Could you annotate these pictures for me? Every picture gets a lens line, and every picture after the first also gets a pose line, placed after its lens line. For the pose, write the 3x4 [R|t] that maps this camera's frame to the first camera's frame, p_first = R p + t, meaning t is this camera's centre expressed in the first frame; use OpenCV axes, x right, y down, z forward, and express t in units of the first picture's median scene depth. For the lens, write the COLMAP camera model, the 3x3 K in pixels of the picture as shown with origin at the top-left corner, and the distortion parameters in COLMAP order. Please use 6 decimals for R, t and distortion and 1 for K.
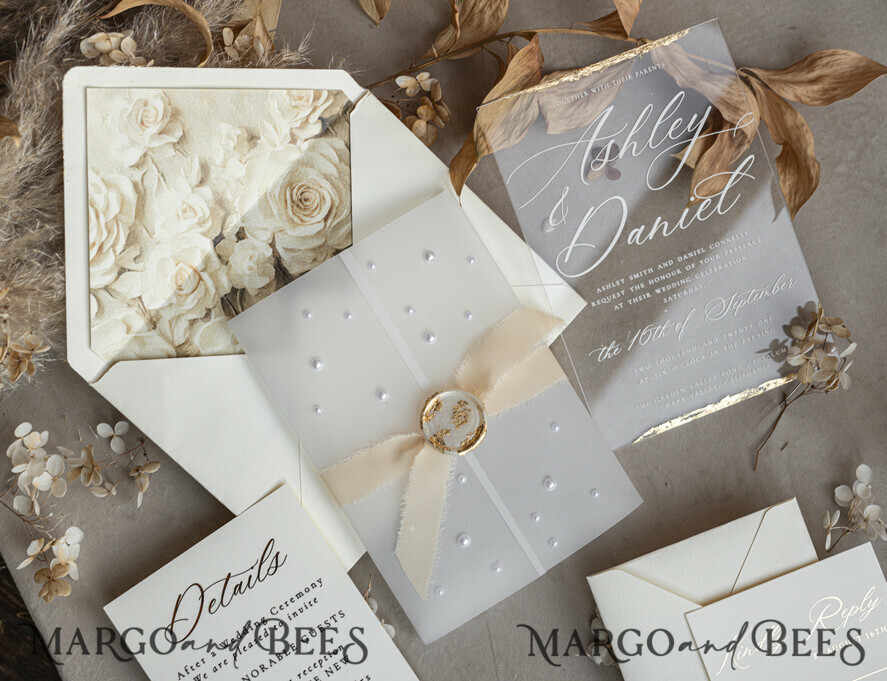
lens RADIAL K [[1623.1, 0, 380.5], [0, 1623.1, 340.4], [0, 0, 1]] dist [-0.029703, 0.000000]
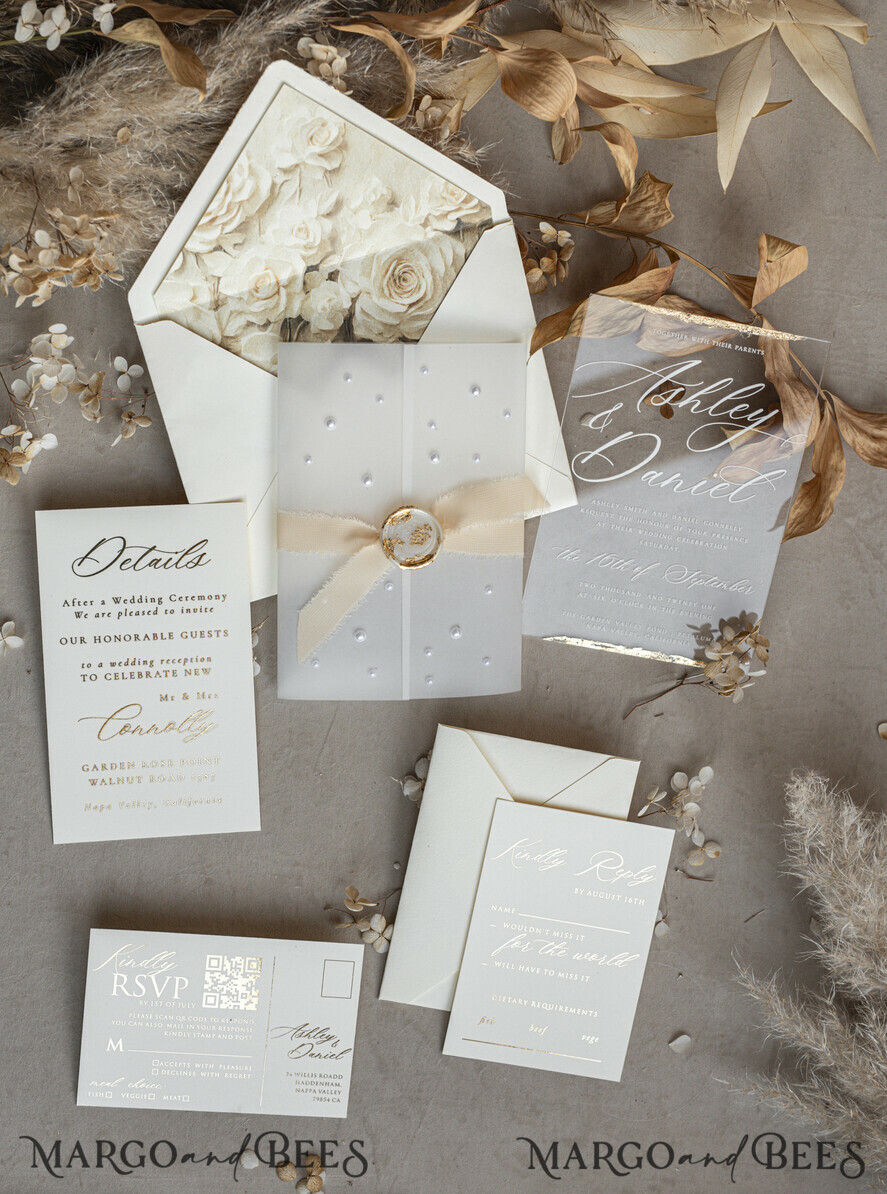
lens RADIAL K [[2113.7, 0, 403.4], [0, 2113.7, 584.2], [0, 0, 1]] dist [-0.037999, 0.000000]
pose [[0.845522, 0.521264, 0.115657, -0.101970], [-0.533215, 0.835619, 0.131997, -0.102790], [-0.027840, -0.173276, 0.984480, -0.361679]]
